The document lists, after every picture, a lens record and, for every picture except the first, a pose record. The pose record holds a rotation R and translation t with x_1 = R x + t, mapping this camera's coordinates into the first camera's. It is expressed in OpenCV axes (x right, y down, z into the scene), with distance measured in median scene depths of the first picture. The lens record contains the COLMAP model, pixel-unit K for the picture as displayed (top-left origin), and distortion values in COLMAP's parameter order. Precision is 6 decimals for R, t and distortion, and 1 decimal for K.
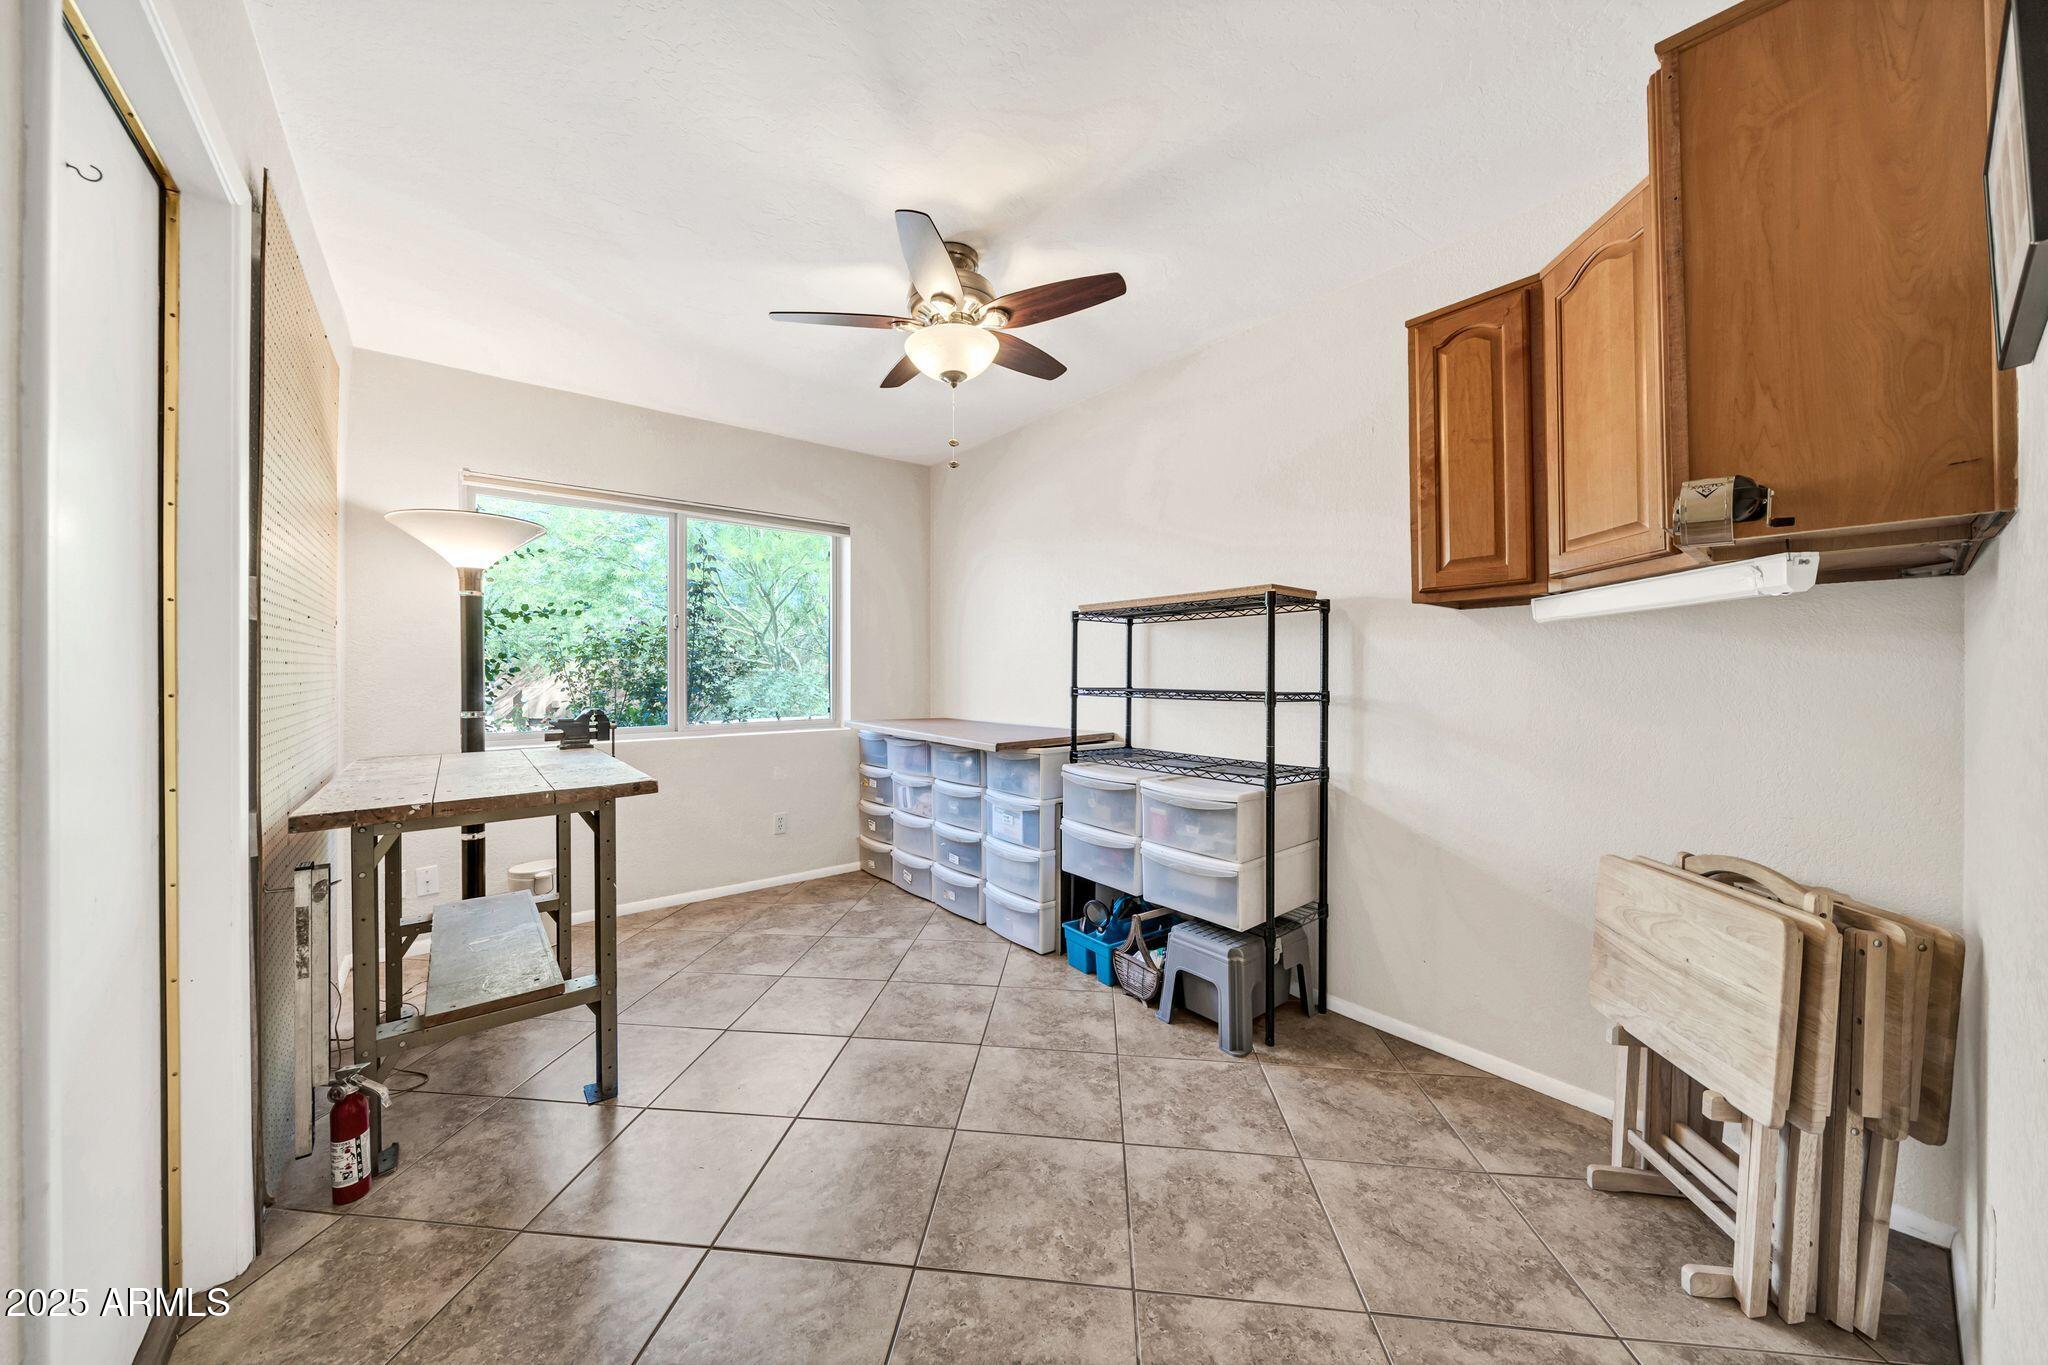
lens RADIAL K [[696.4, 0, 1015.6], [0, 696.4, 666.5], [0, 0, 1]] dist [-0.001861, -0.000051]
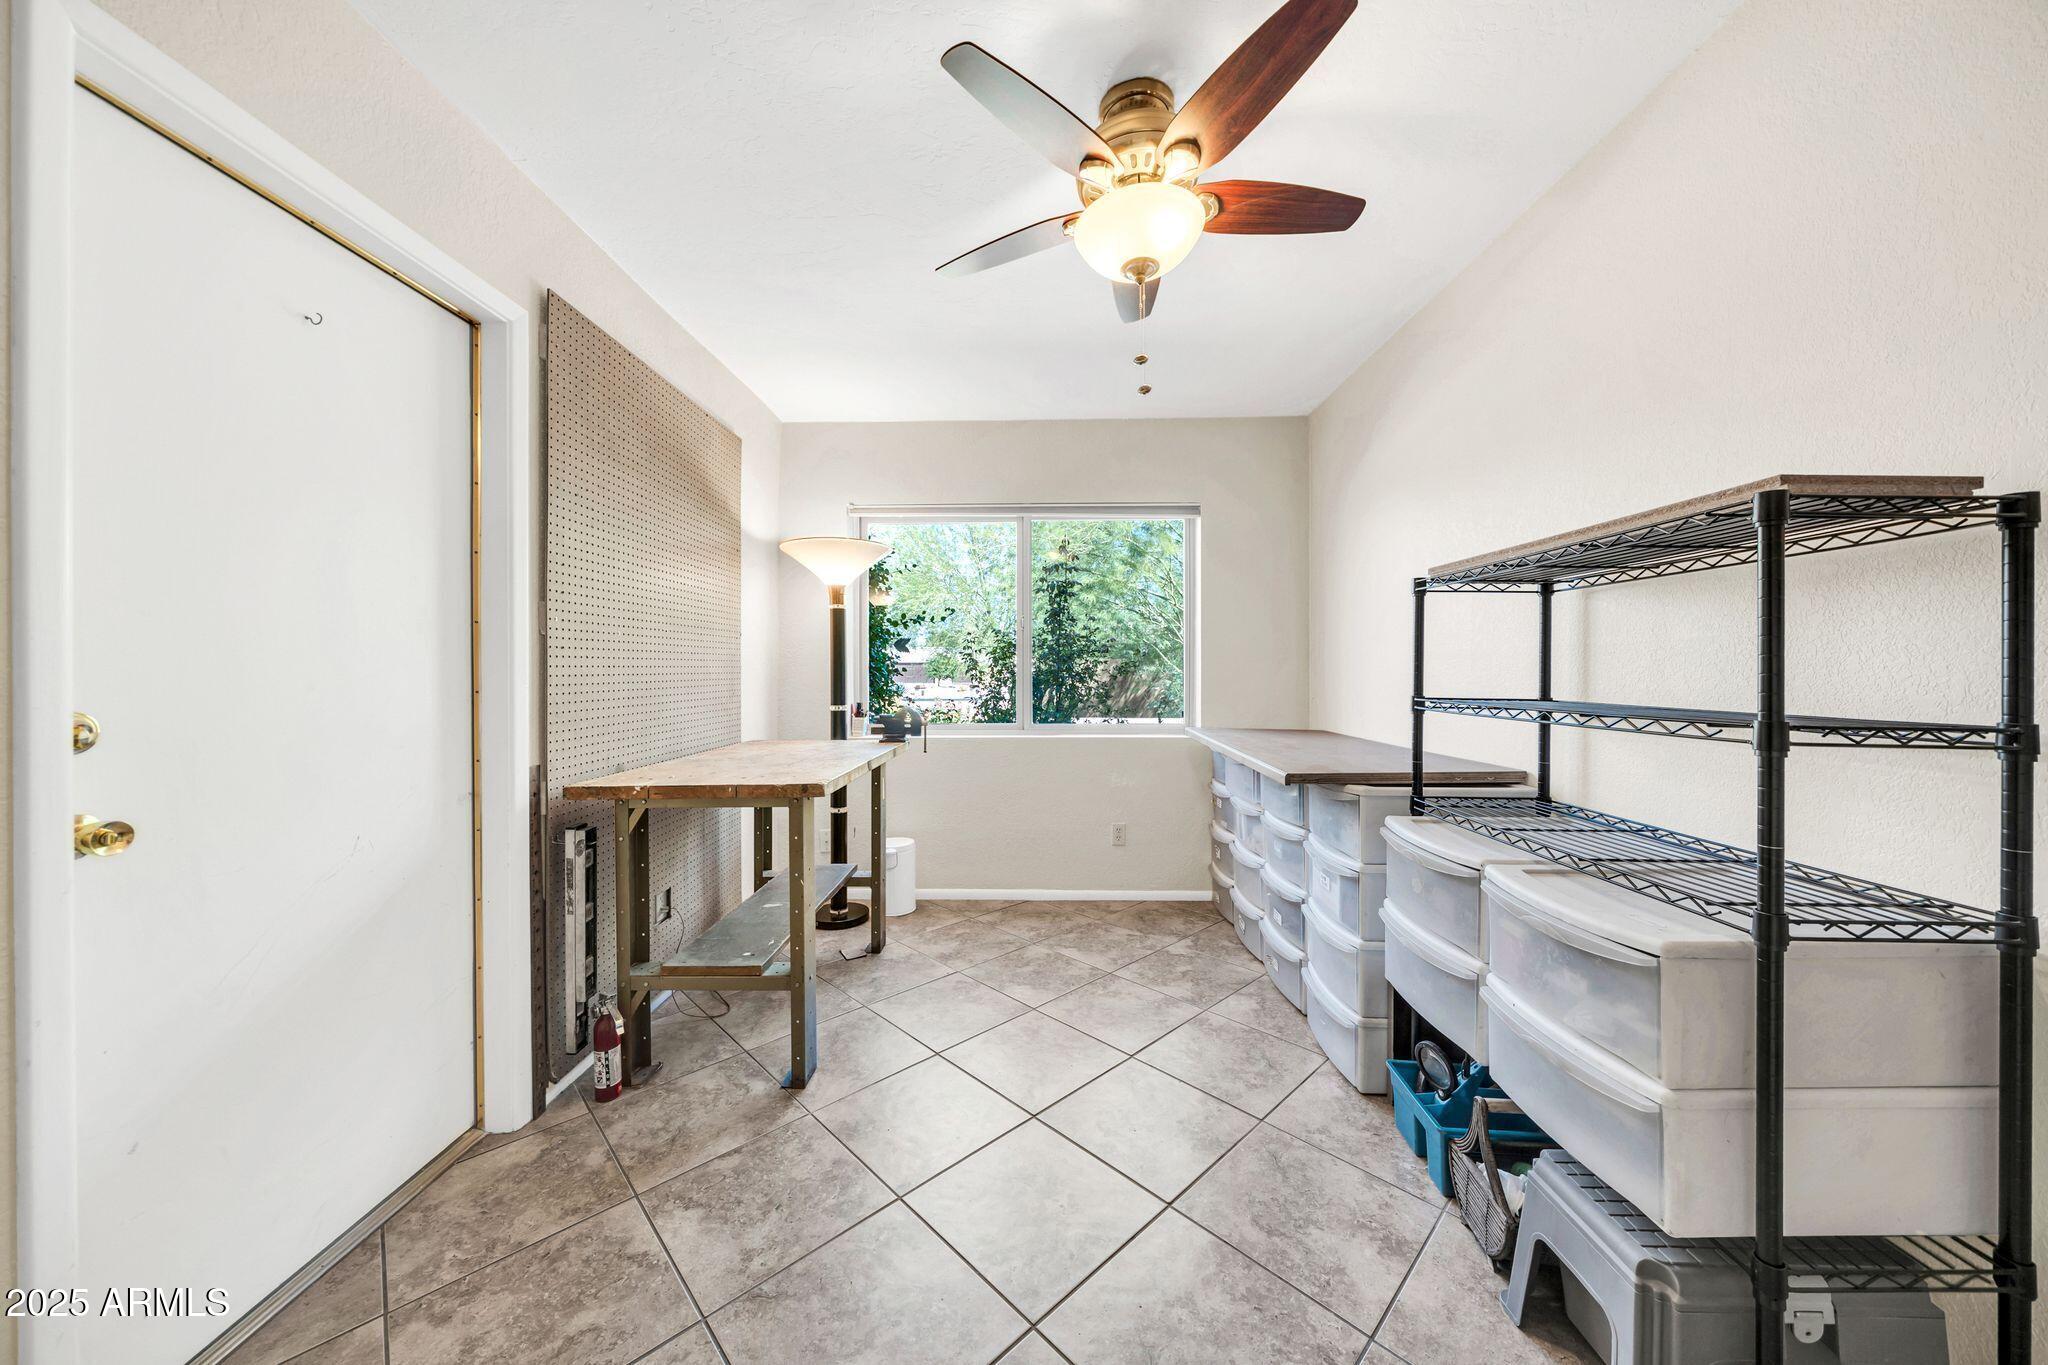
lens RADIAL K [[696.4, 0, 1015.6], [0, 696.4, 666.5], [0, 0, 1]] dist [-0.001861, -0.000051]
pose [[0.770244, -0.003775, -0.637738, 0.211341], [0.005619, 0.999984, 0.000868, -0.001116], [0.637725, -0.004252, 0.770253, 0.272184]]
